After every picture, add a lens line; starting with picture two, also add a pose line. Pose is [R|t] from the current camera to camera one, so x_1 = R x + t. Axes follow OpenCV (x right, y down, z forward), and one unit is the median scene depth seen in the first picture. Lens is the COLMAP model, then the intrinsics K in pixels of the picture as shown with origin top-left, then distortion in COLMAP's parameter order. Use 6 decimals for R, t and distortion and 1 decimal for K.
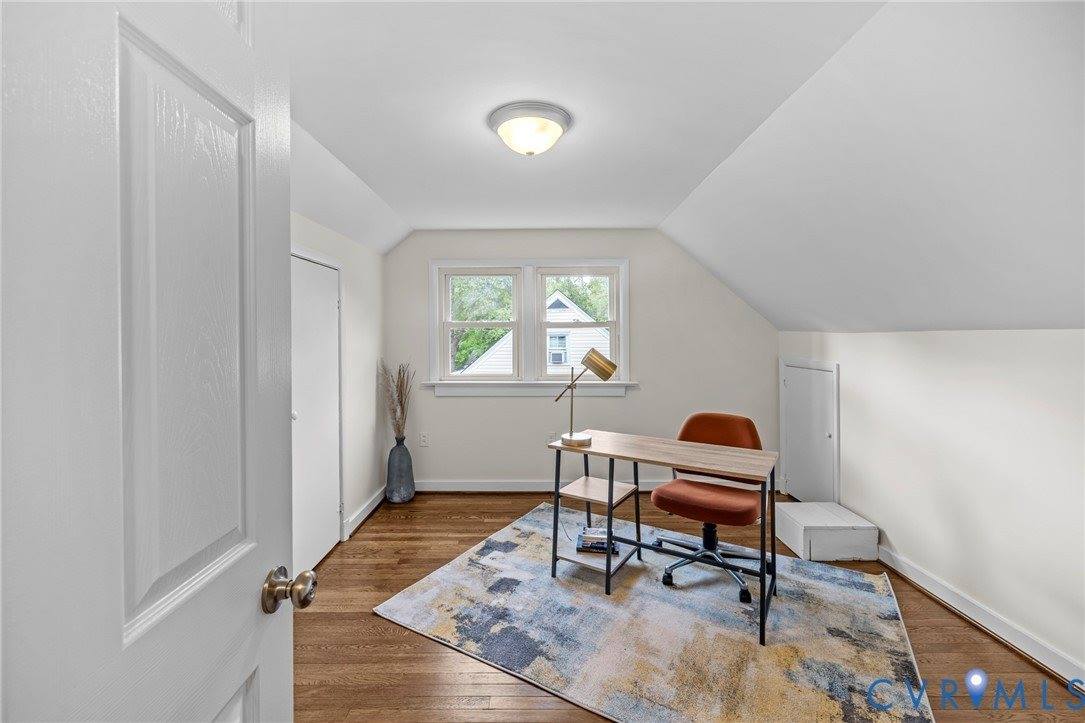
lens RADIAL K [[451.7, 0, 554.9], [0, 451.7, 337.1], [0, 0, 1]] dist [-0.011499, -0.000553]
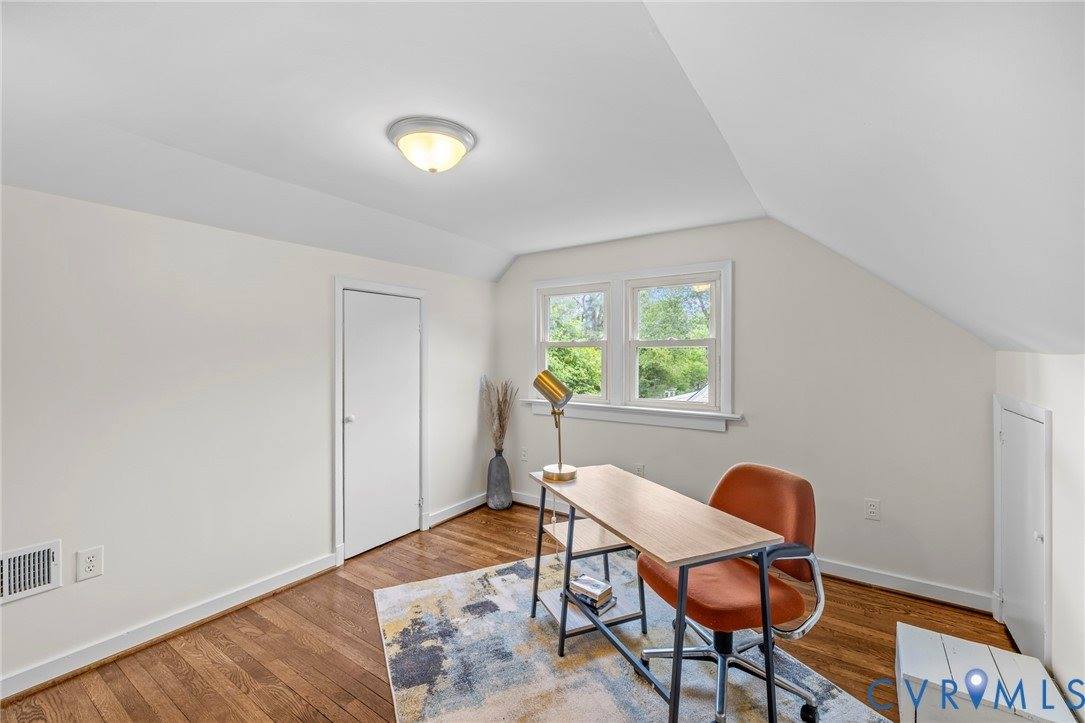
lens RADIAL K [[451.7, 0, 544.7], [0, 451.7, 358.6], [0, 0, 1]] dist [-0.011499, -0.000553]
pose [[0.825025, 0.009476, -0.565016, 0.455193], [-0.004390, 0.999937, 0.010359, -0.008396], [0.565079, -0.006066, 0.825015, 0.213247]]
